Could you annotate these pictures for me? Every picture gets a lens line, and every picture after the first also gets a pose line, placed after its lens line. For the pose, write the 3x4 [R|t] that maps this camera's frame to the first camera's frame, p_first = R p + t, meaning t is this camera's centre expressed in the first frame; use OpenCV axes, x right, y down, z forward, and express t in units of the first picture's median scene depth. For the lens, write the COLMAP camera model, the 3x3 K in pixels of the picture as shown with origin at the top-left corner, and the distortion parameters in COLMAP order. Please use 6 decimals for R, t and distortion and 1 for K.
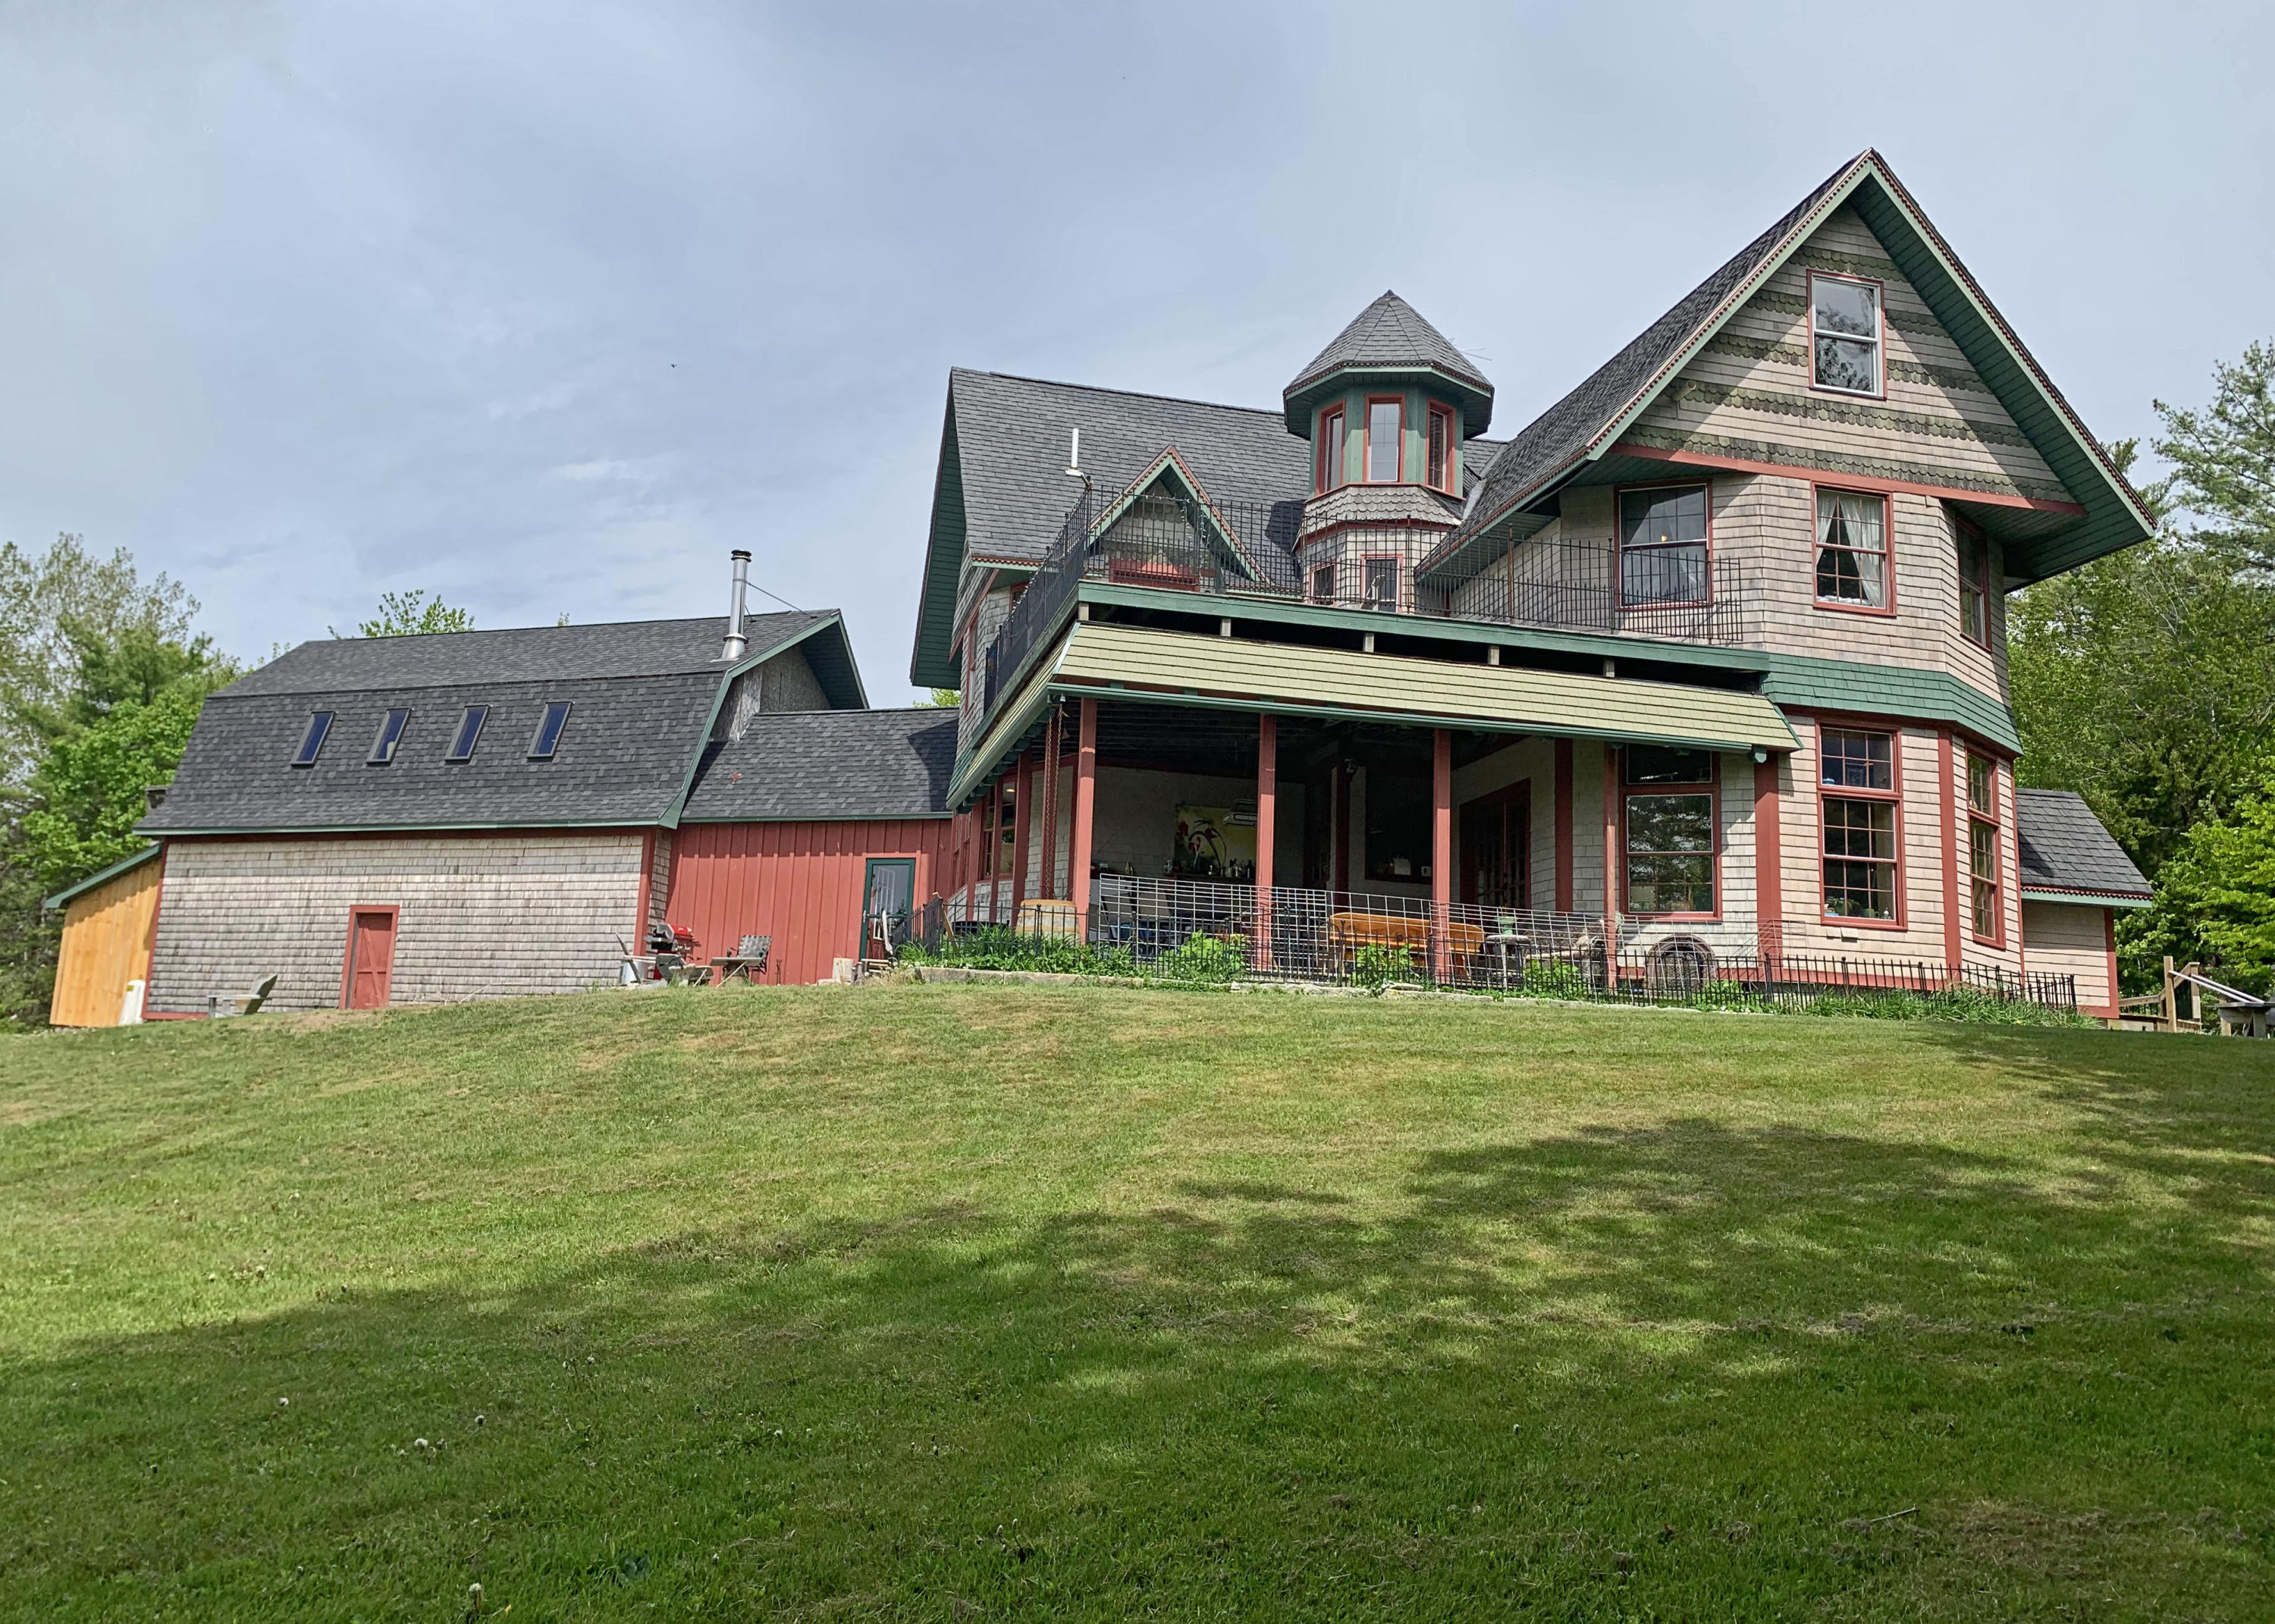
lens RADIAL K [[1750.5, 0, 1107.1], [0, 1750.5, 812.6], [0, 0, 1]] dist [0.002896, -0.013237]
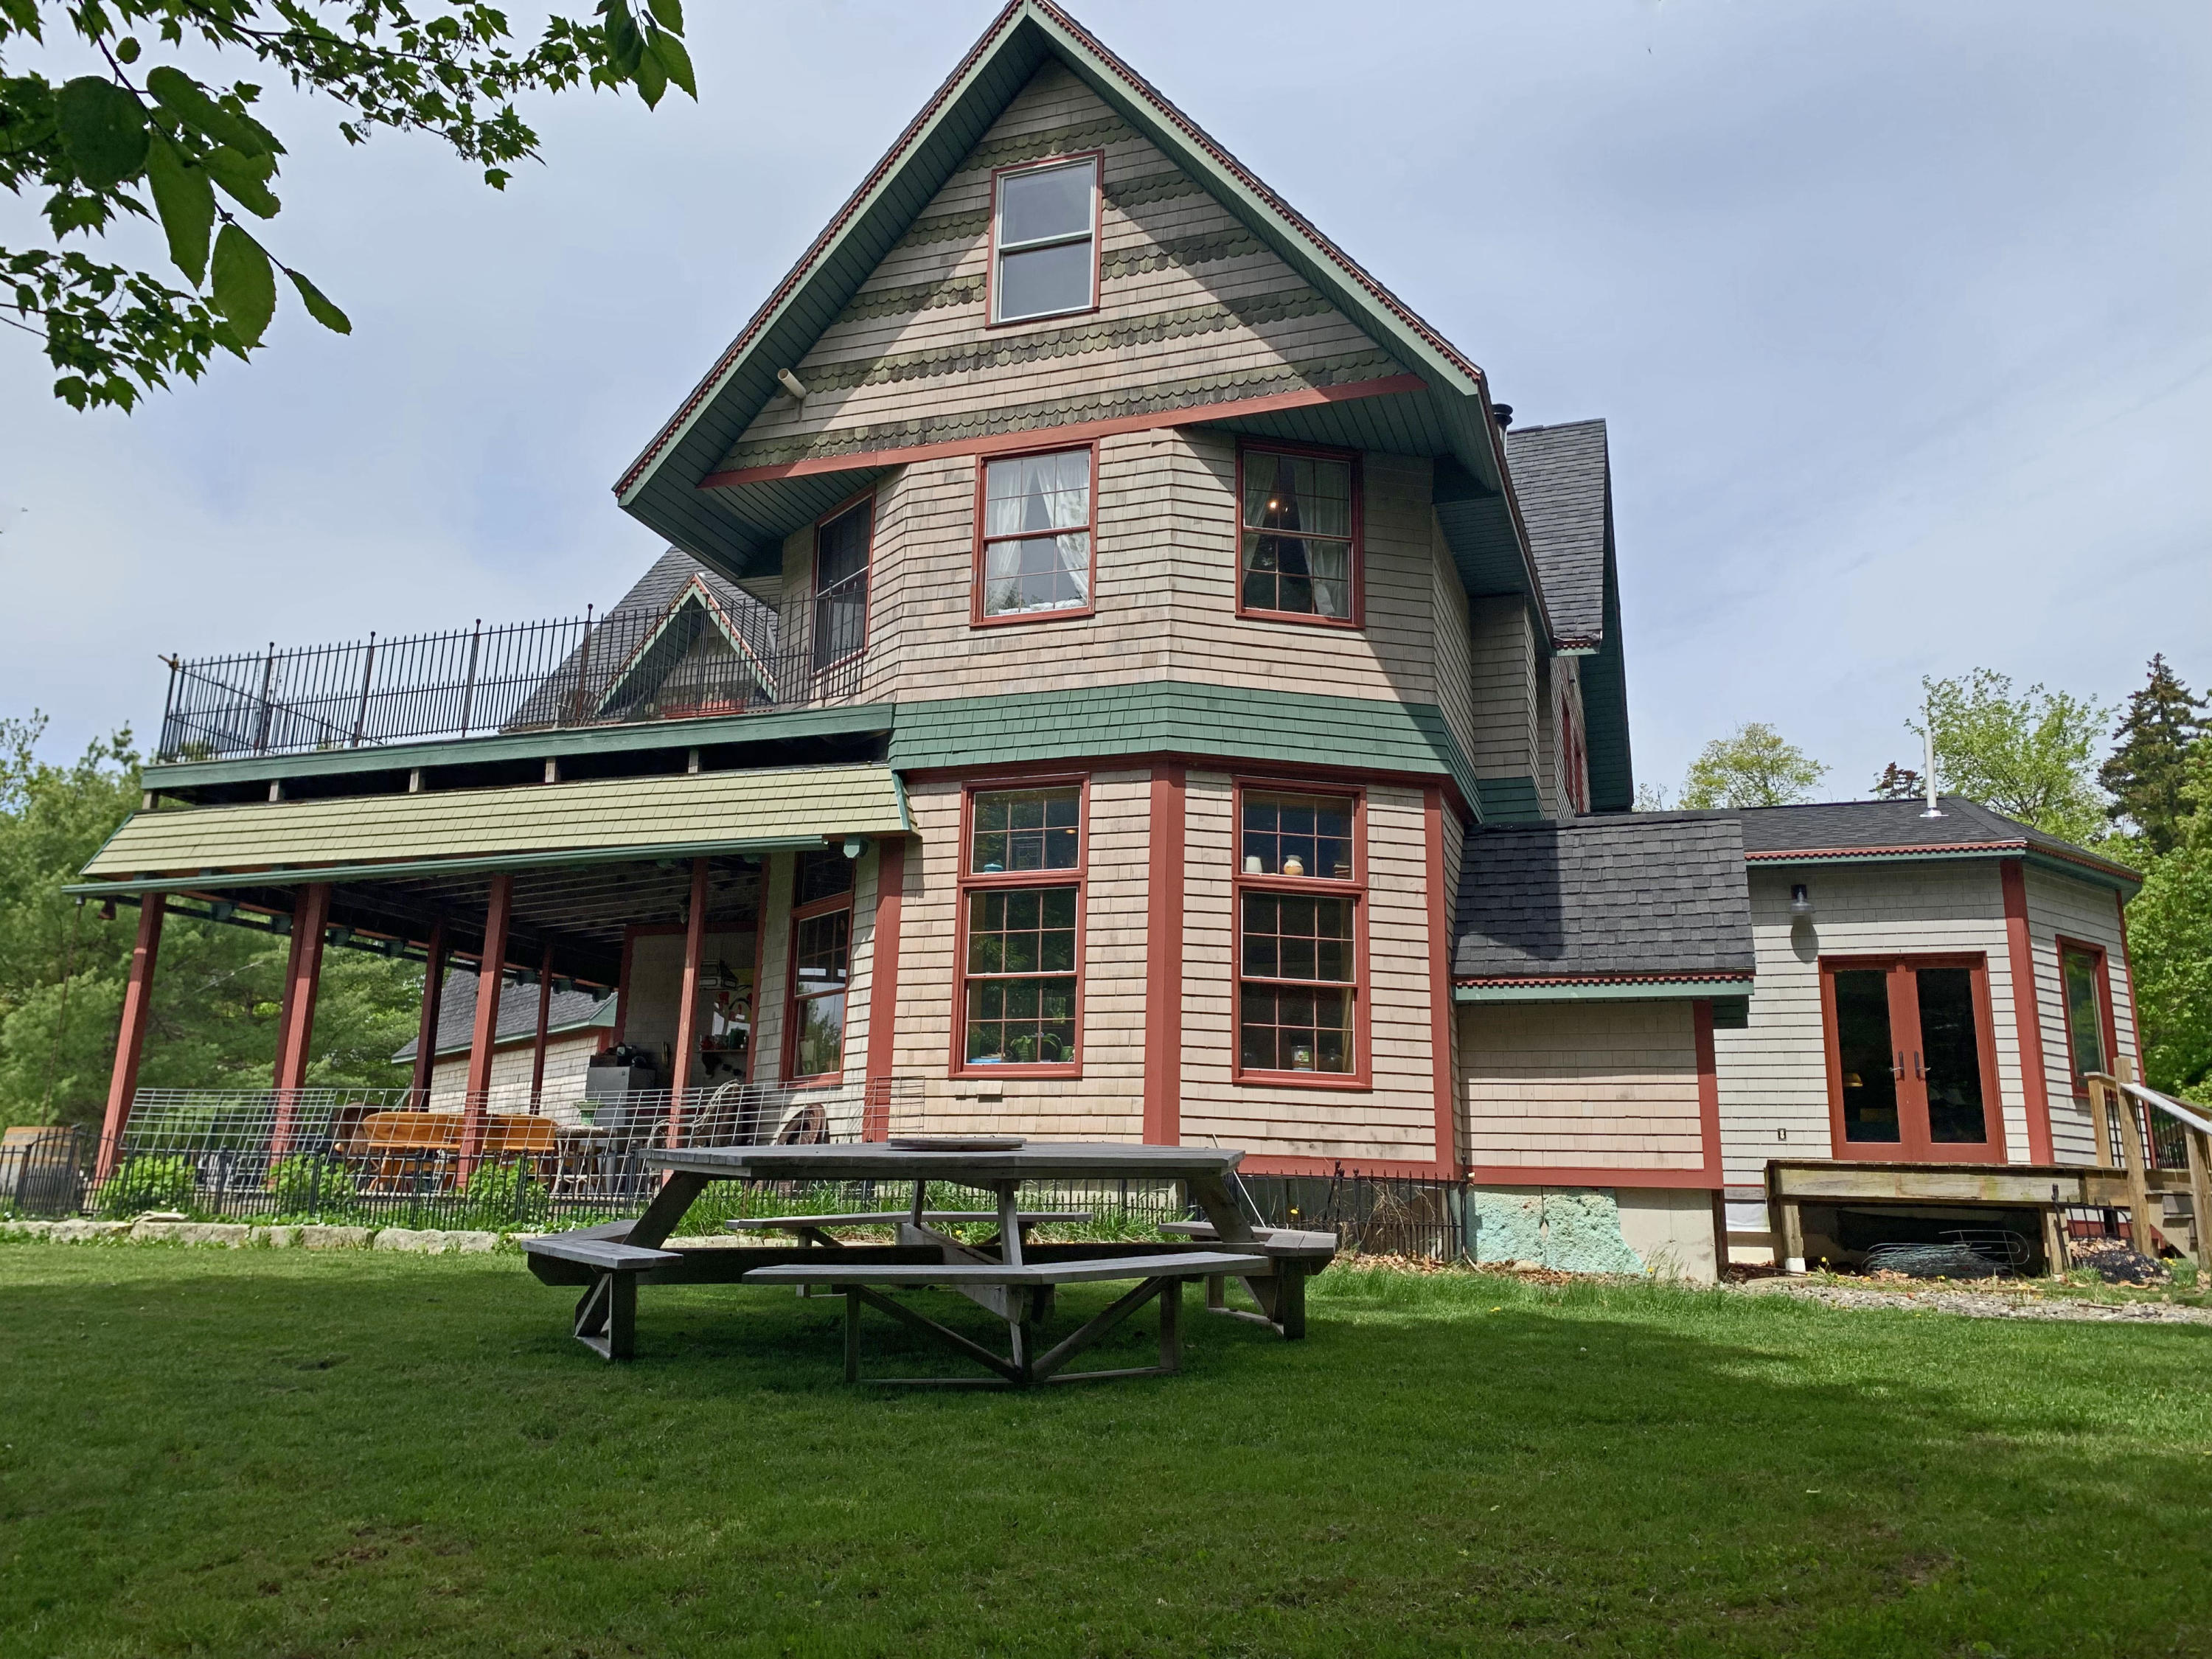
lens RADIAL K [[1676.2, 0, 1102.2], [0, 1676.2, 810.4], [0, 0, 1]] dist [0.013802, -0.031185]
pose [[0.840411, -0.140298, -0.523474, 0.773574], [0.102987, 0.989653, -0.099900, 0.029663], [0.532073, 0.030046, 0.846165, 0.441159]]
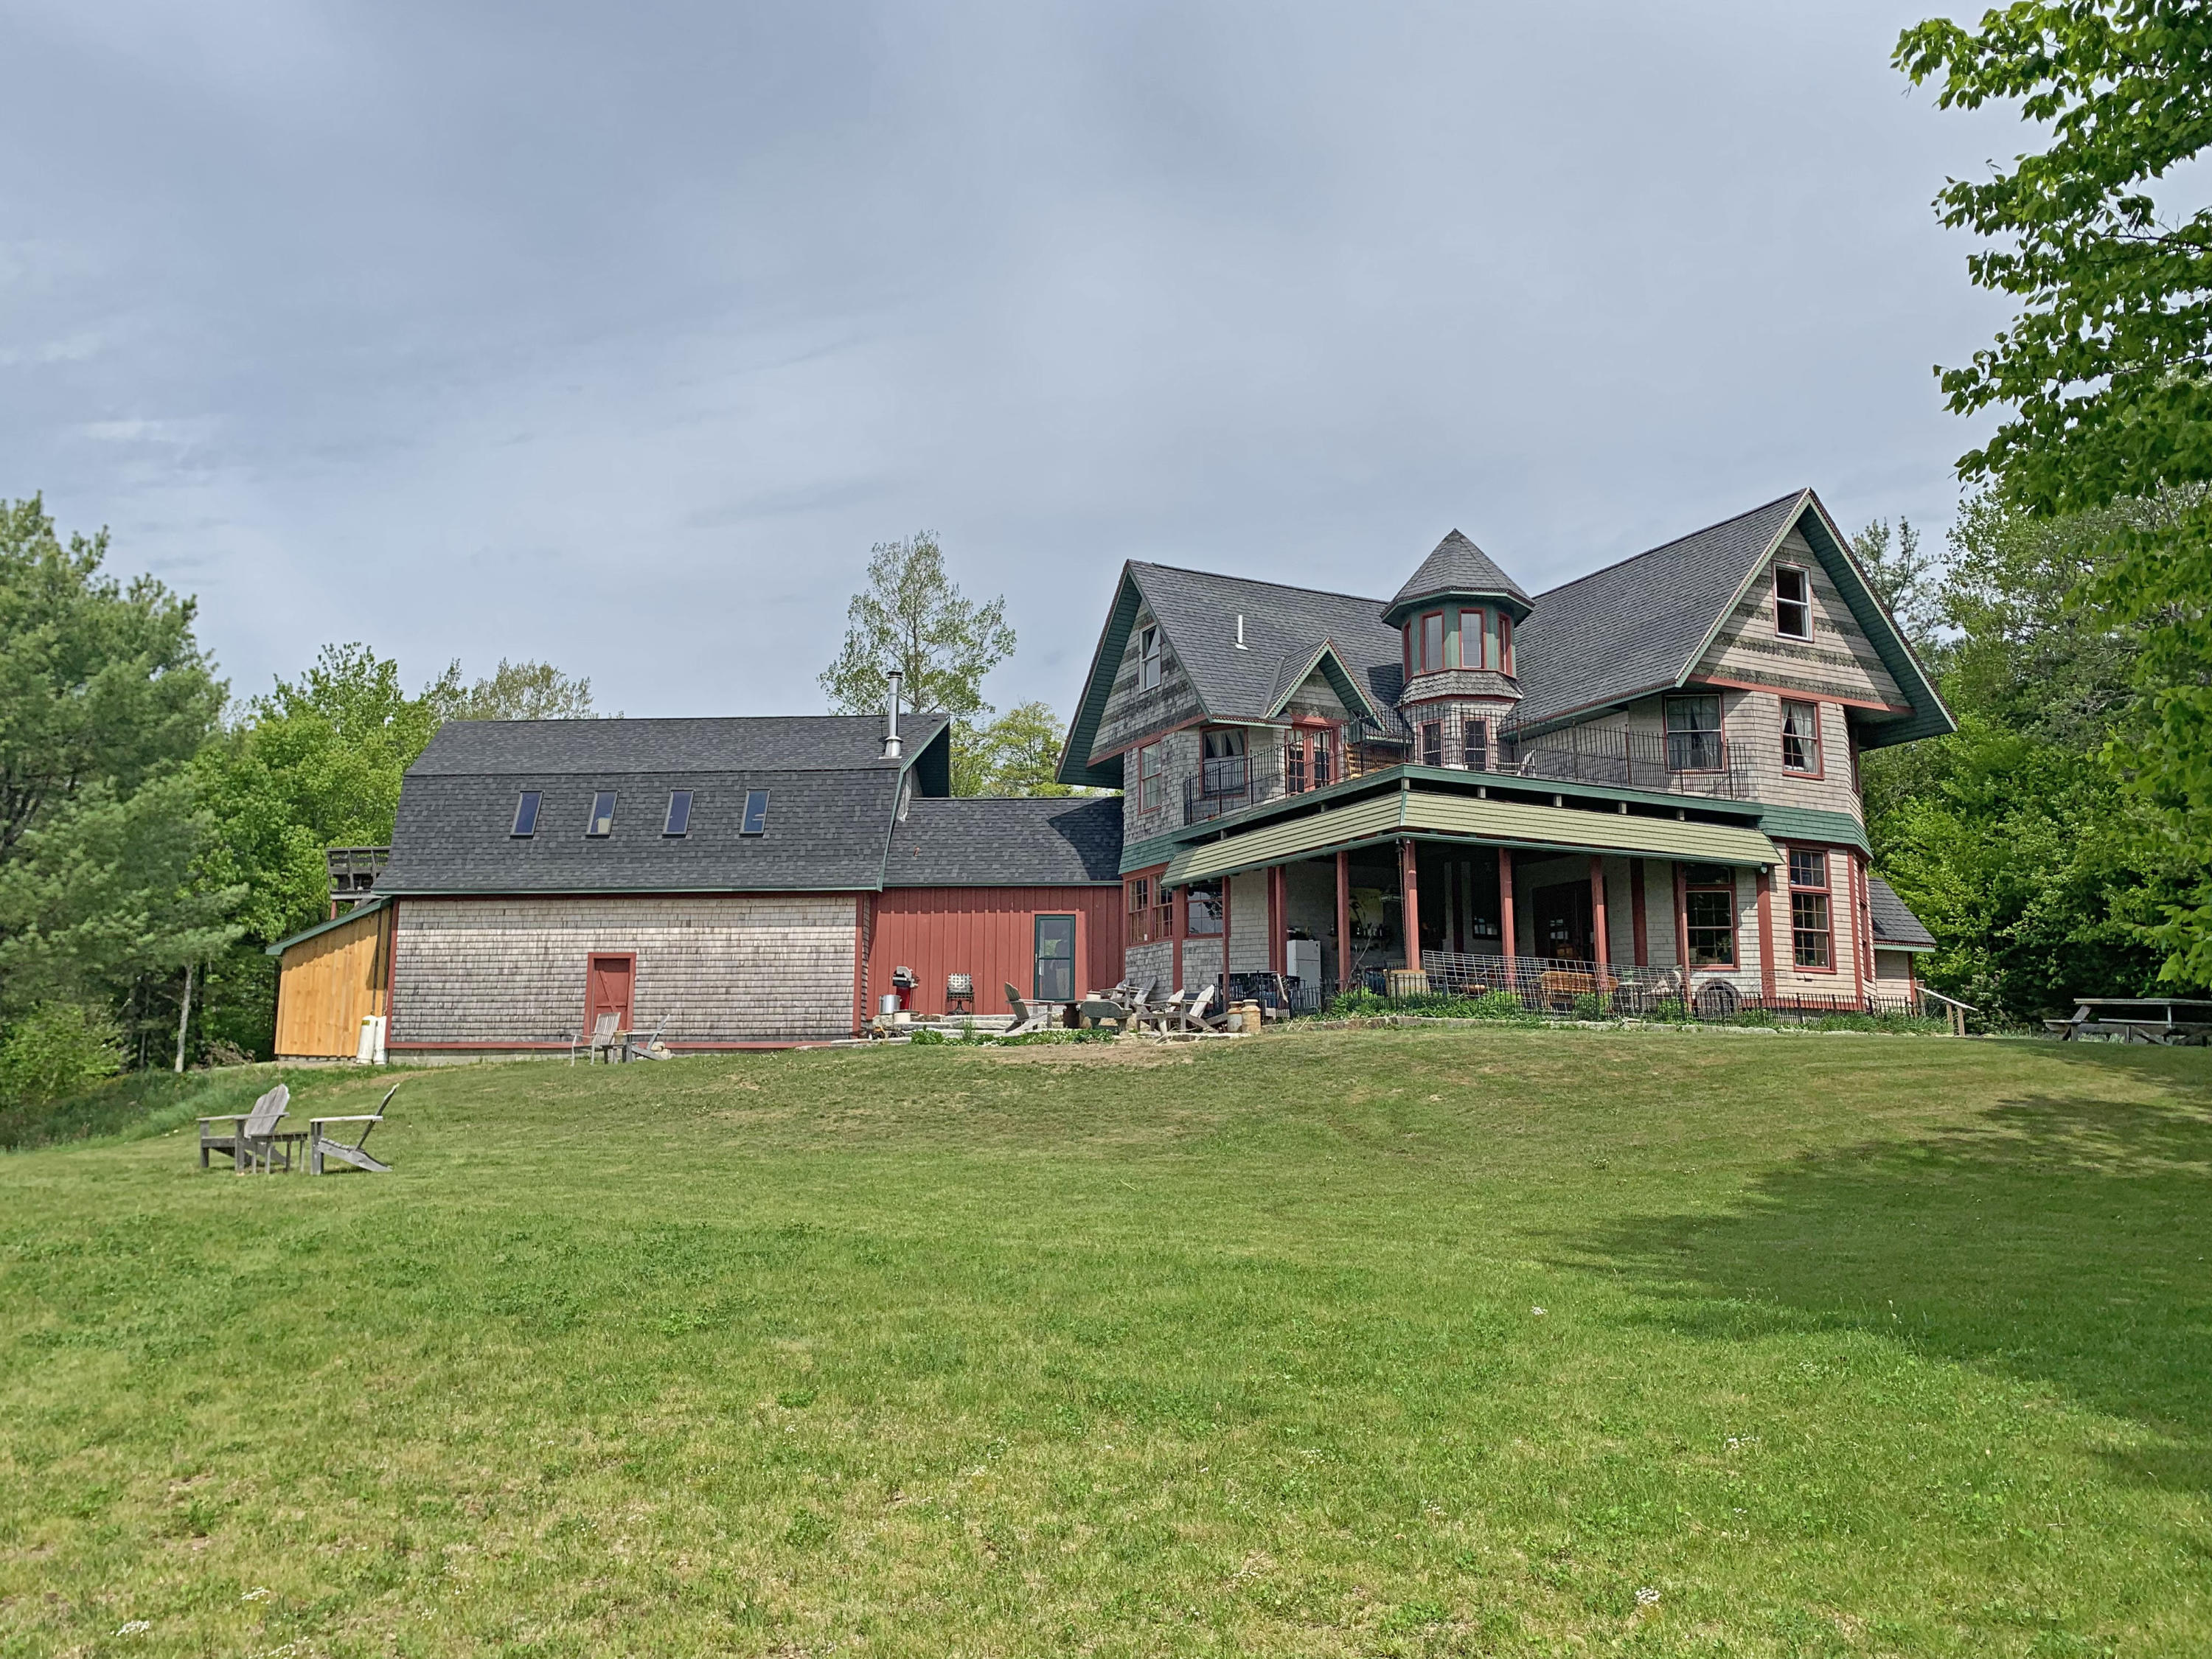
lens RADIAL K [[1676.2, 0, 1073.9], [0, 1676.2, 823.5], [0, 0, 1]] dist [0.013802, -0.031185]
pose [[0.975051, 0.003516, 0.221953, -0.565096], [-0.005895, 0.999932, 0.010059, -0.081372], [-0.221903, -0.011117, 0.975005, -0.359719]]
